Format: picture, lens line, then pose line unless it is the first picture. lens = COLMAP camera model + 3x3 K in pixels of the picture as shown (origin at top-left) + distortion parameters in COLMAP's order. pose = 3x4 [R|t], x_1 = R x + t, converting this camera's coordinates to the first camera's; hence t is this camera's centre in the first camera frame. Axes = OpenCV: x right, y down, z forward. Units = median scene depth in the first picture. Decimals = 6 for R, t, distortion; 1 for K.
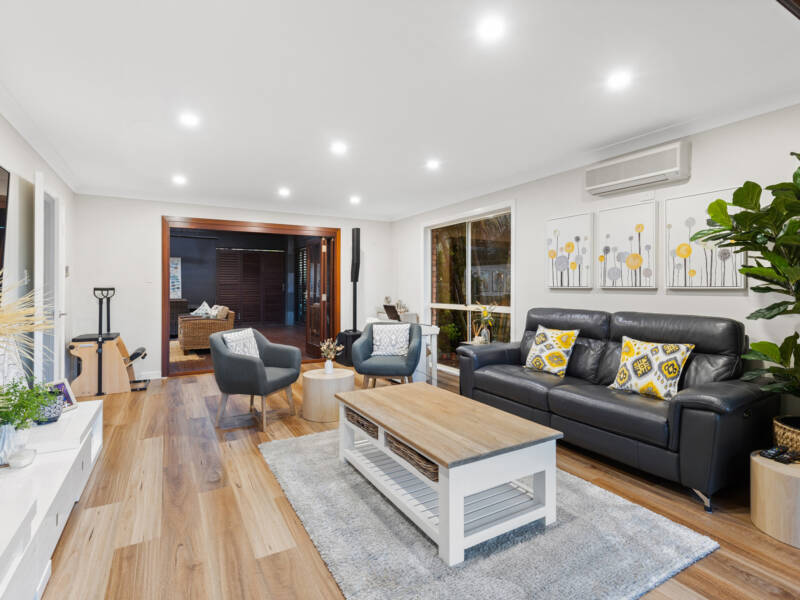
lens RADIAL K [[404.0, 0, 400.0], [0, 404.0, 300.0], [0, 0, 1]] dist [0.002012, 0.000402]
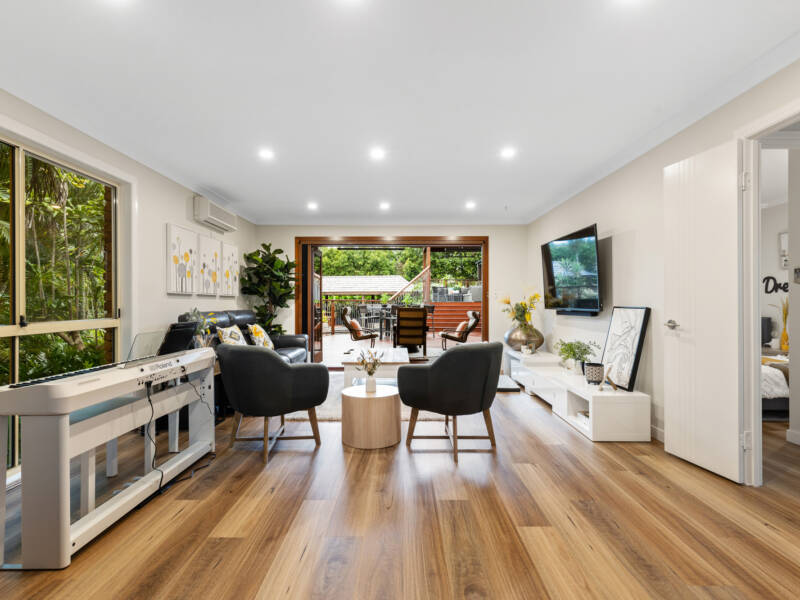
lens RADIAL K [[404.0, 0, 400.0], [0, 404.0, 300.0], [0, 0, 1]] dist [0.002012, 0.000402]
pose [[-0.860671, 0.001737, 0.509158, -0.652695], [0.011500, 0.999805, 0.016028, -0.023166], [-0.509031, 0.019650, -0.860524, 1.660095]]
